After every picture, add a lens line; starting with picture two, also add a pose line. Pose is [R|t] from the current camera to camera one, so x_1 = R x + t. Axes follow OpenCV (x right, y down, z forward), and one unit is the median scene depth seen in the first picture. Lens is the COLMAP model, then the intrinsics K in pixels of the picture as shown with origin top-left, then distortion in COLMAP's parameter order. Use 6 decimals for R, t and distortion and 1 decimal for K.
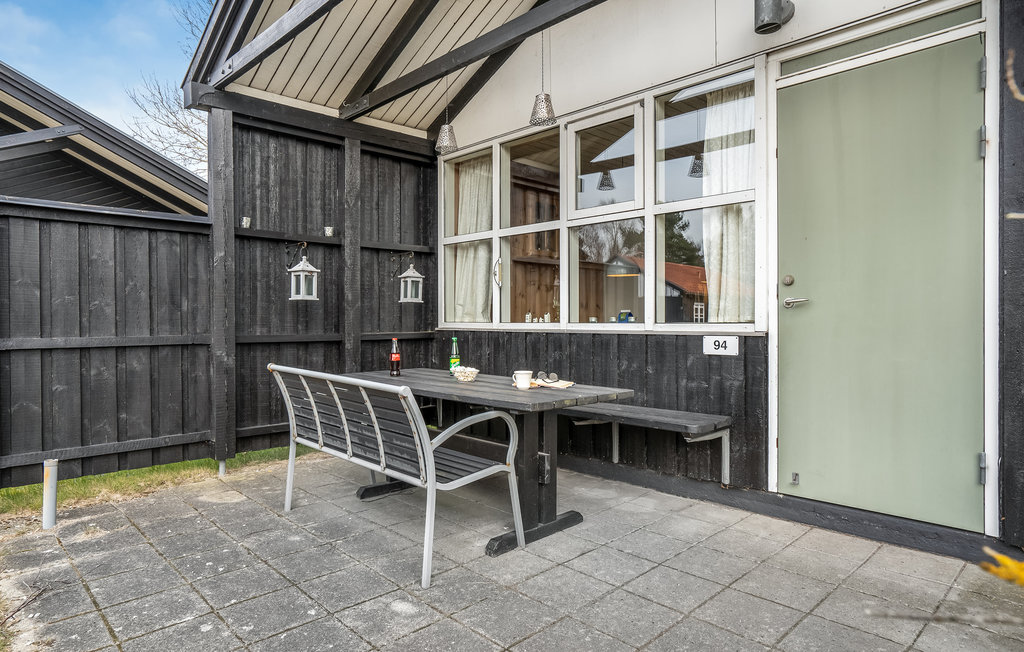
lens RADIAL K [[603.5, 0, 512.0], [0, 603.5, 326.0], [0, 0, 1]] dist [-0.007181, 0.000791]
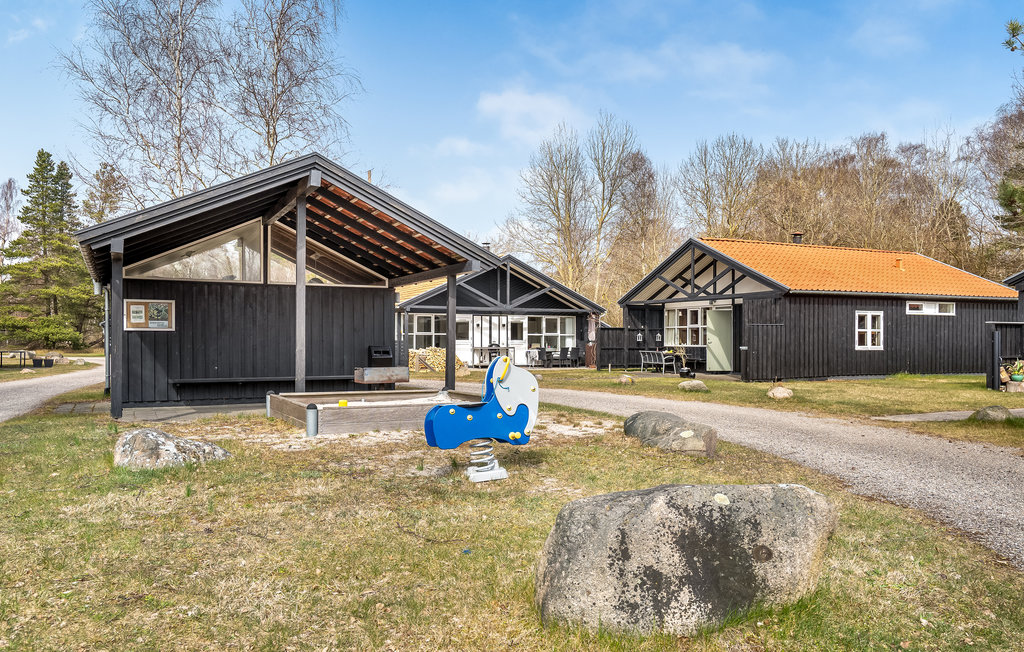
lens RADIAL K [[792.8, 0, 511.5], [0, 792.8, 350.7], [0, 0, 1]] dist [-0.001386, -0.000607]
pose [[0.955096, 0.006168, -0.296234, 0.792054], [-0.008031, 0.999955, -0.005073, 0.107311], [0.296189, 0.007224, 0.955102, -7.271023]]
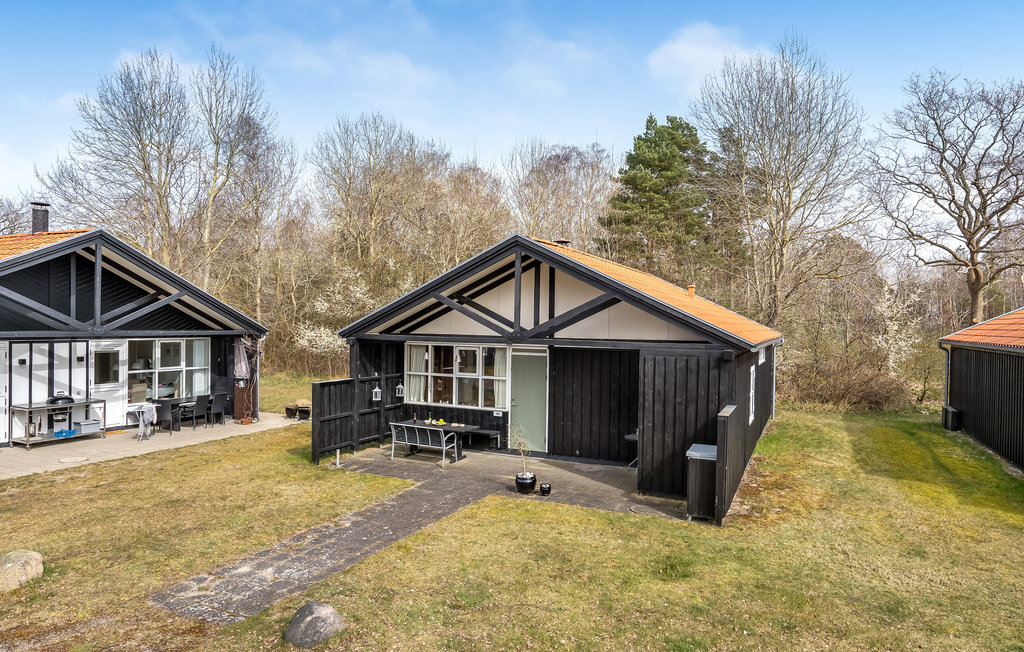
lens RADIAL K [[636.6, 0, 494.0], [0, 636.6, 326.6], [0, 0, 1]] dist [0.004631, 0.003940]
pose [[0.944040, 0.013627, 0.329550, -1.027791], [-0.011549, 0.999899, -0.008264, -0.484708], [-0.329629, 0.003995, 0.944102, -2.843101]]
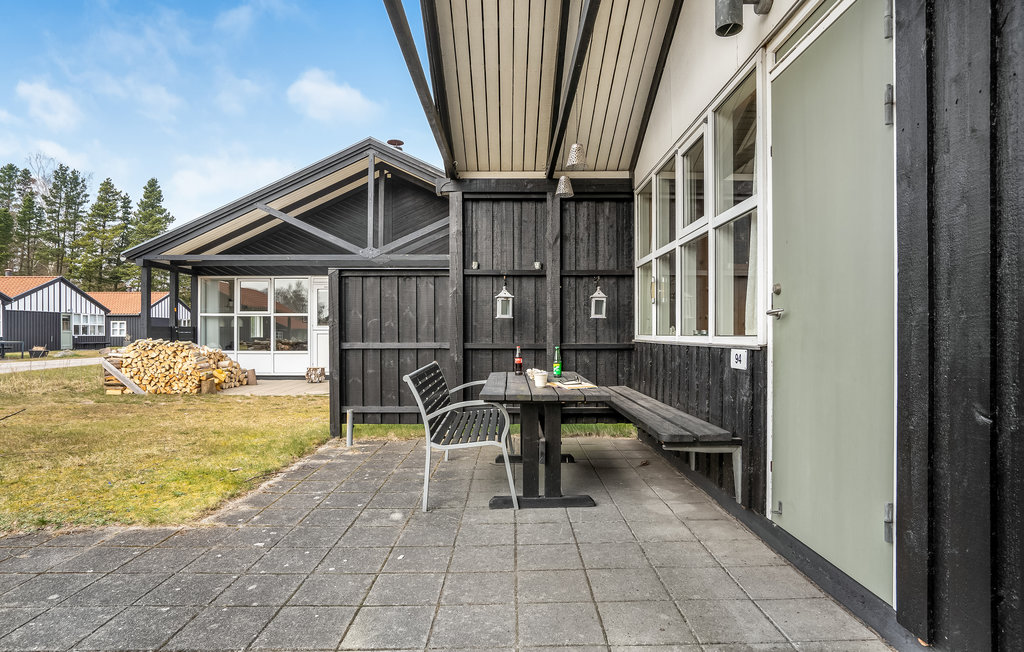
lens RADIAL K [[560.9, 0, 512.8], [0, 560.9, 339.3], [0, 0, 1]] dist [-0.038122, 0.000315]
pose [[0.721324, 0.008711, -0.692543, 0.646869], [-0.009556, 0.999951, 0.002625, 0.001917], [0.692531, 0.004725, 0.721372, 0.103658]]
